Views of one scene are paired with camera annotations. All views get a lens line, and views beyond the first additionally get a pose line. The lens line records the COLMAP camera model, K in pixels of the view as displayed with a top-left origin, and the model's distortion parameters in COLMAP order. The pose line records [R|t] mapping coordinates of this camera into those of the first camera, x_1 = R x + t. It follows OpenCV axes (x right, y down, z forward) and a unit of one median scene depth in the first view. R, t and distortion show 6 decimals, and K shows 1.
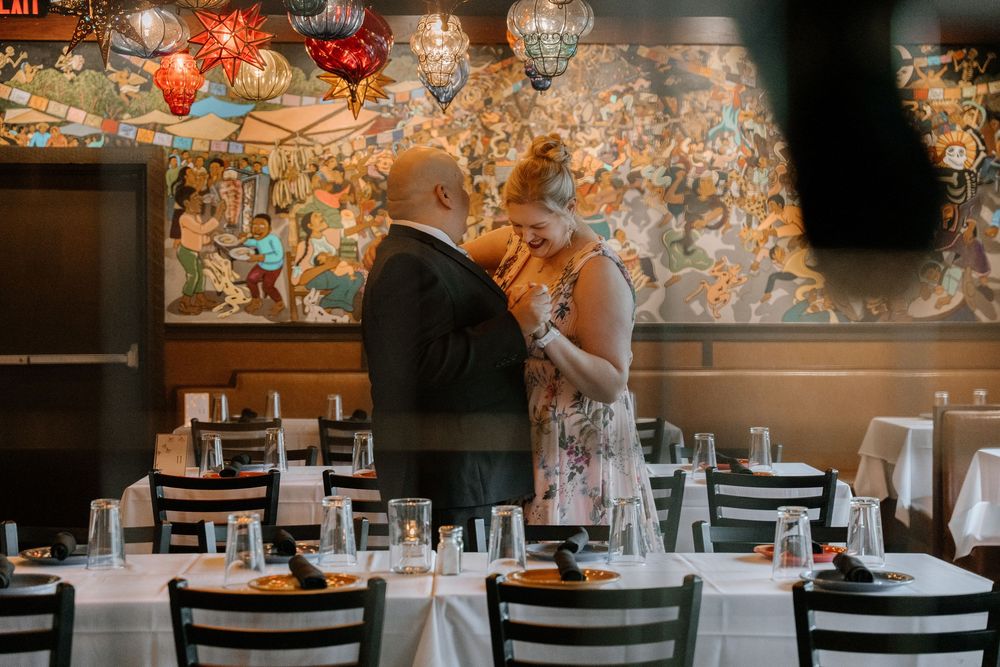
lens RADIAL K [[1792.4, 0, 500.0], [0, 1792.4, 333.5], [0, 0, 1]] dist [0.053998, 0.048254]
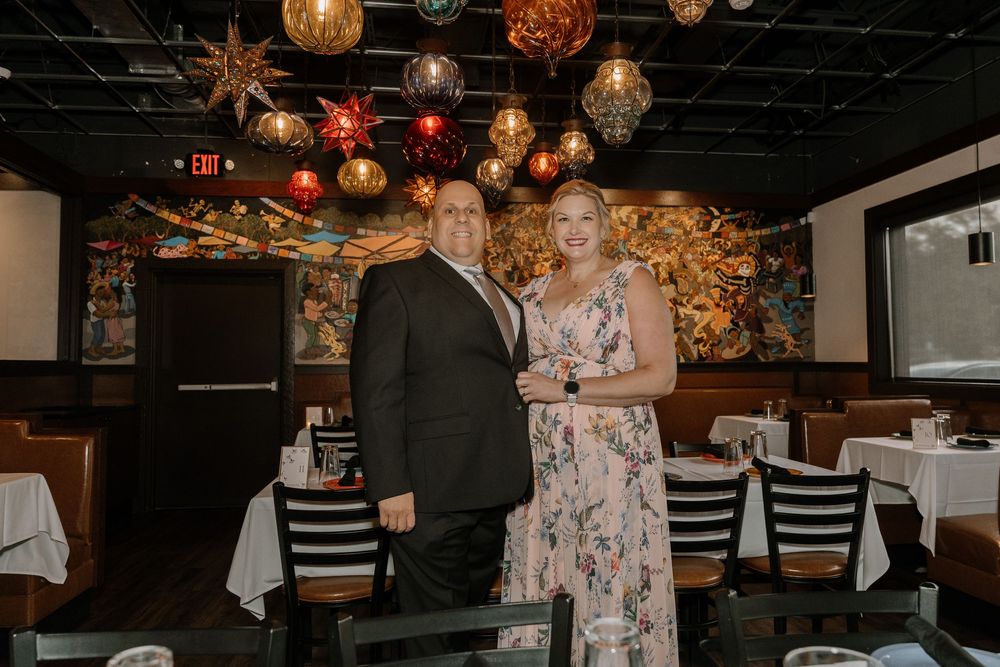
lens RADIAL K [[705.5, 0, 500.0], [0, 705.5, 333.5], [0, 0, 1]] dist [-0.001564, -0.002586]
pose [[0.995505, -0.002194, 0.094687, -0.058544], [0.008228, 0.997955, -0.063382, 0.008647], [-0.094355, 0.063876, 0.993487, 0.329642]]
